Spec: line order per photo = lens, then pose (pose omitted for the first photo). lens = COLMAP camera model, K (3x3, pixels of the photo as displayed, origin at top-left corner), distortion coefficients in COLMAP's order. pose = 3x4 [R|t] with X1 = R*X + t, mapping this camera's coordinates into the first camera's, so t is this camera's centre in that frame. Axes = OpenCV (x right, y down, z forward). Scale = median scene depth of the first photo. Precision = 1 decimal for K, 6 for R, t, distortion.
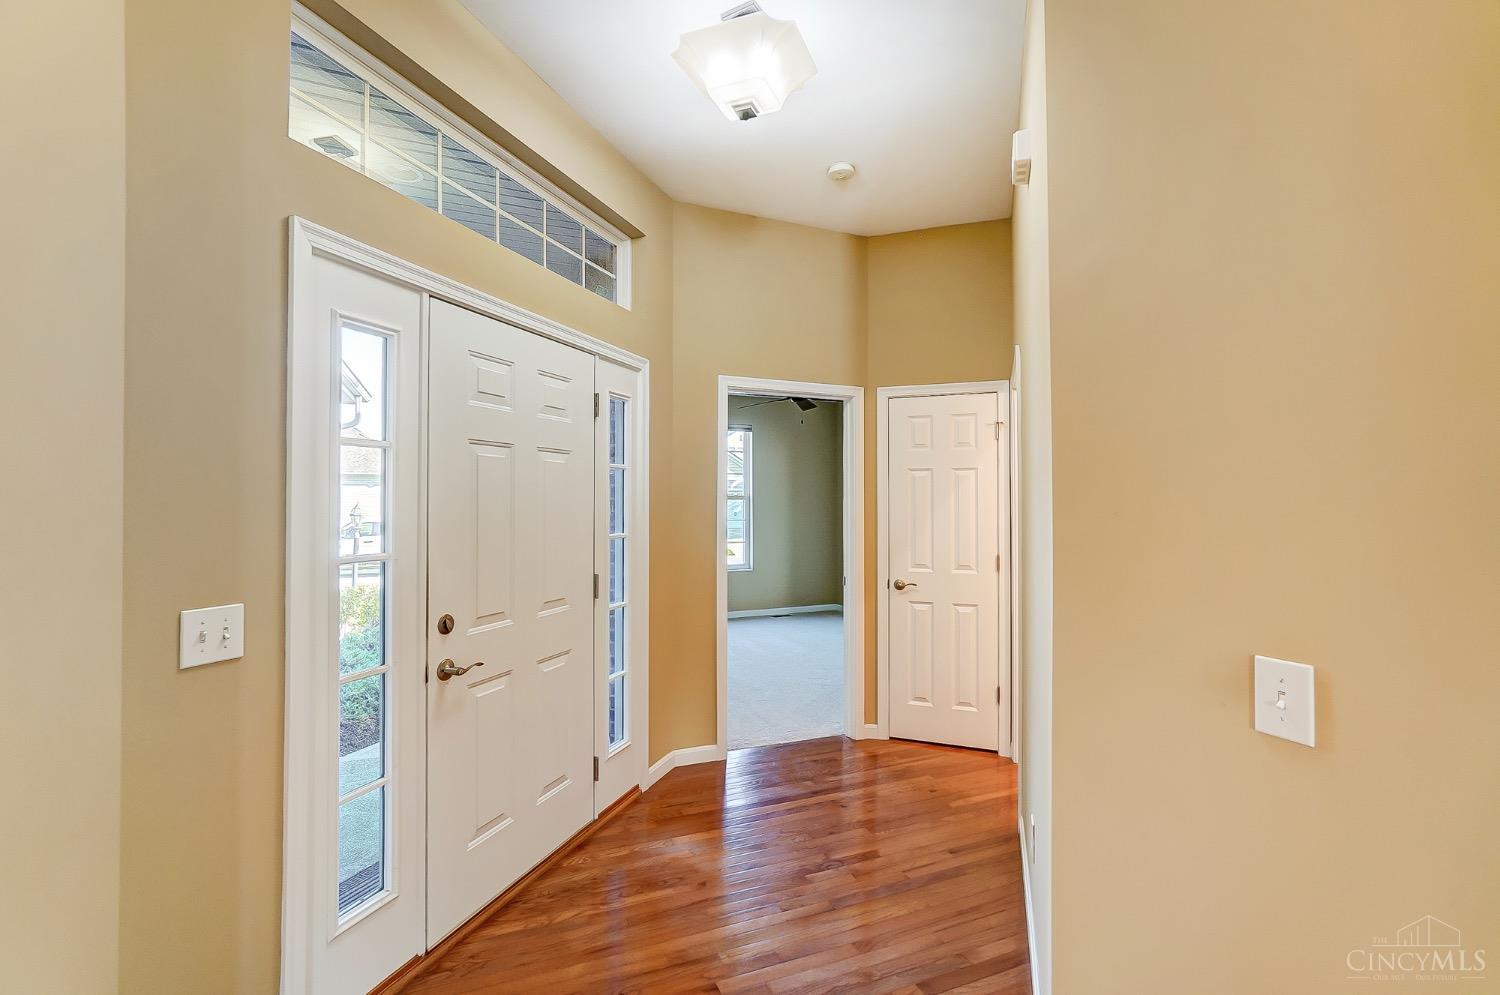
lens RADIAL K [[668.1, 0, 734.1], [0, 668.1, 496.9], [0, 0, 1]] dist [-0.062272, 0.024190]
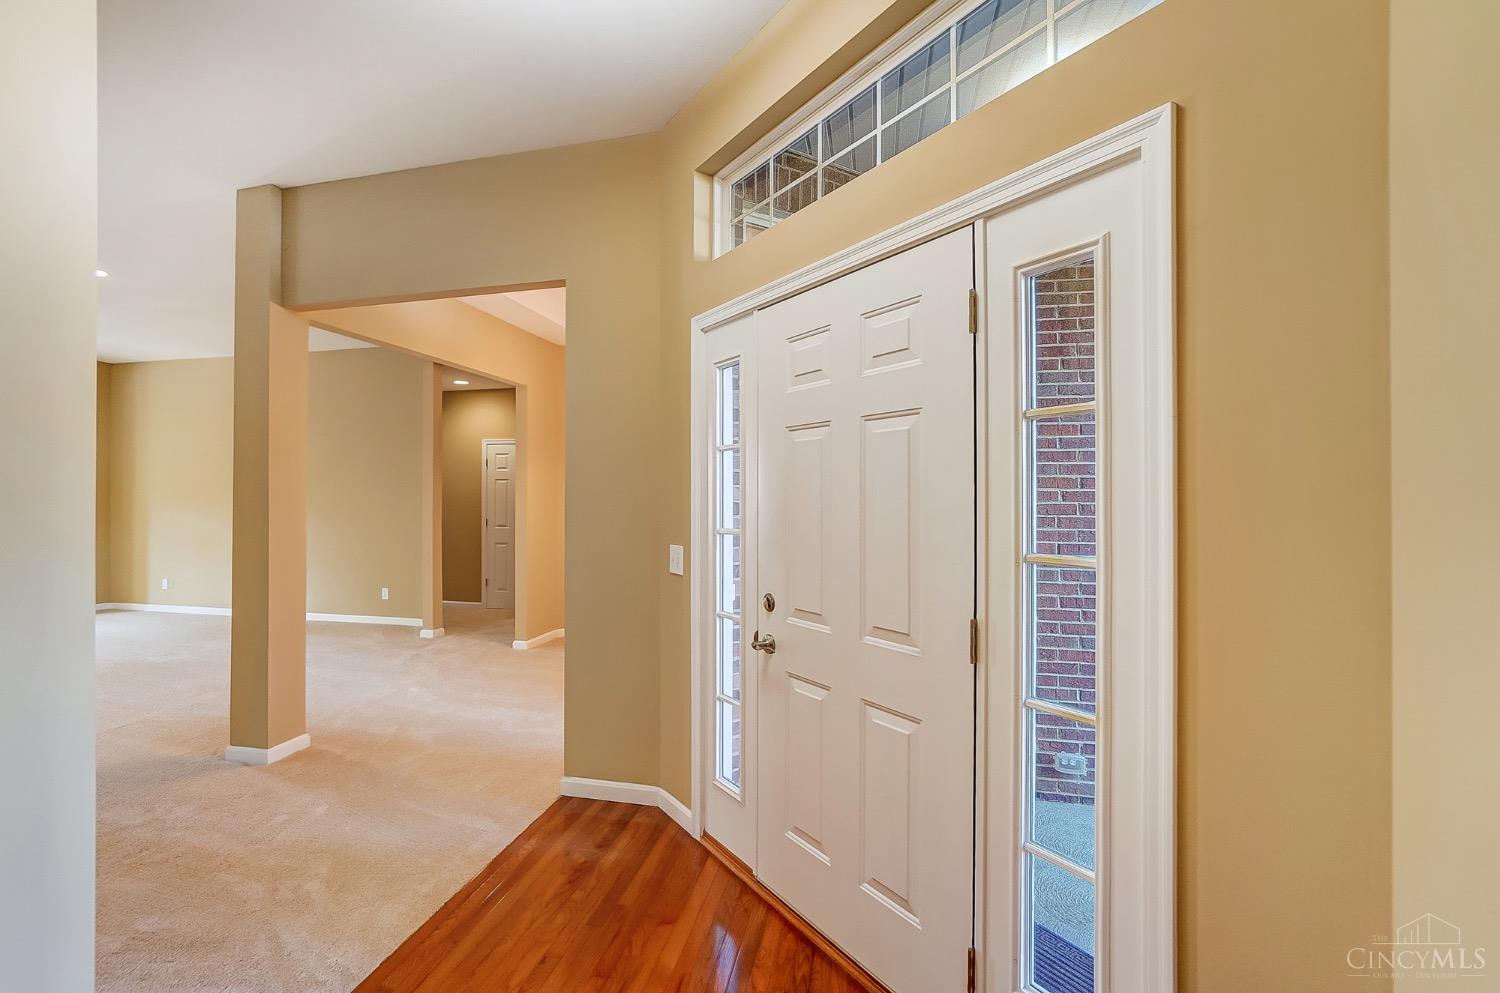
lens RADIAL K [[668.1, 0, 734.1], [0, 668.1, 495.9], [0, 0, 1]] dist [-0.062272, 0.024190]
pose [[-0.591754, -0.005690, -0.806099, 0.452828], [-0.000431, 0.999977, -0.006743, 0.023586], [0.806119, -0.003643, -0.591743, 1.505812]]
